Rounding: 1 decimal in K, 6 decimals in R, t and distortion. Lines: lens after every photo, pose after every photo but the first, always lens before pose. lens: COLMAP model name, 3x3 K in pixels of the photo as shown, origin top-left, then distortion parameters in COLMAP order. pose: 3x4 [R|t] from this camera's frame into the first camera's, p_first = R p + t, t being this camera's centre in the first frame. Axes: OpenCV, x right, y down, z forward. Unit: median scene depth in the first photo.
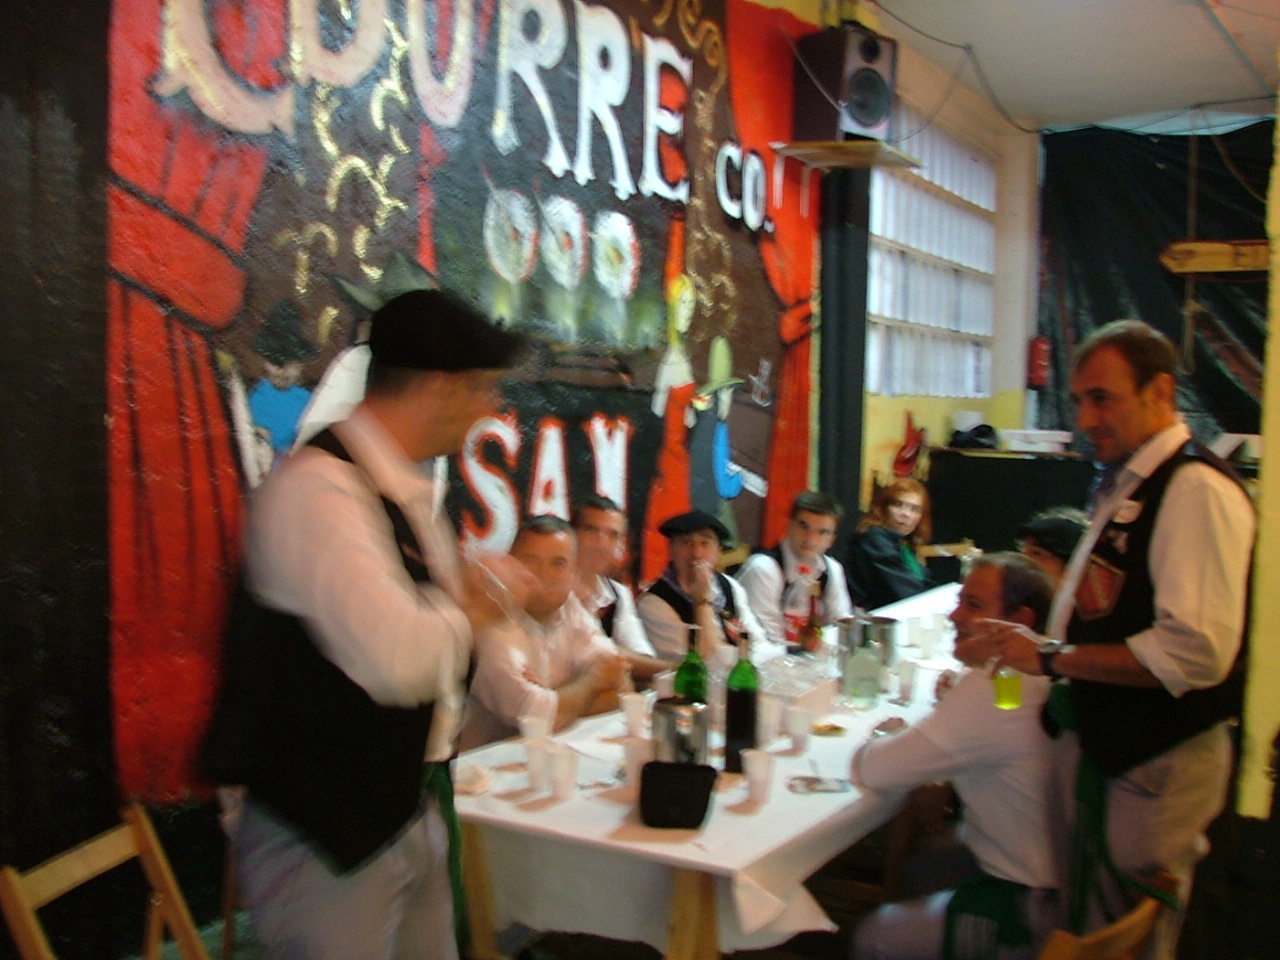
lens RADIAL K [[1384.3, 0, 627.1], [0, 1384.3, 470.6], [0, 0, 1]] dist [-0.092957, 0.000000]
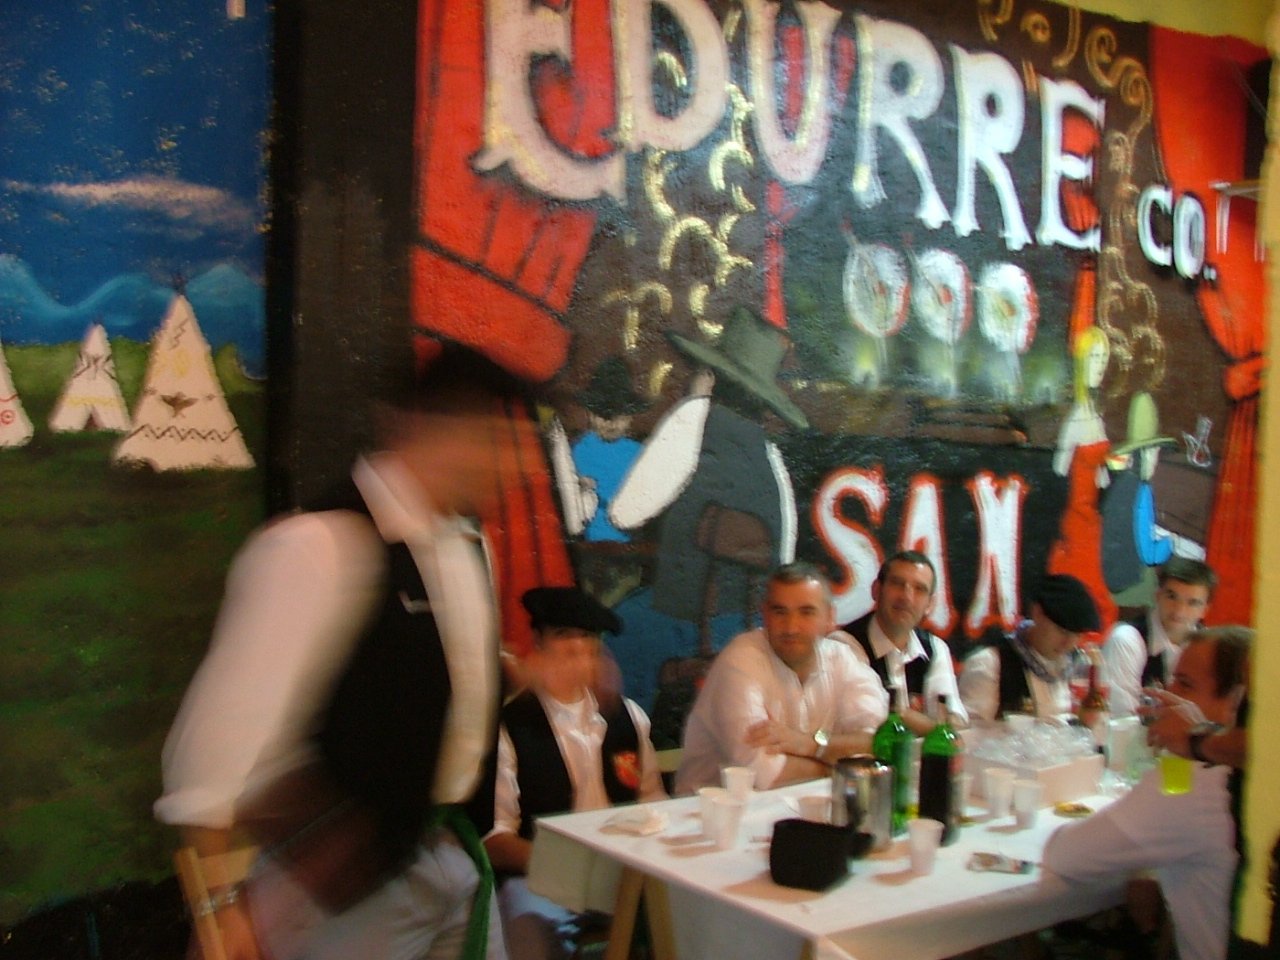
lens RADIAL K [[1384.3, 0, 652.0], [0, 1384.3, 488.0], [0, 0, 1]] dist [-0.092957, 0.000000]
pose [[0.926521, 0.016644, -0.375875, 0.127860], [-0.029059, 0.999202, -0.027385, 0.003538], [0.375120, 0.036296, 0.926266, 0.025080]]
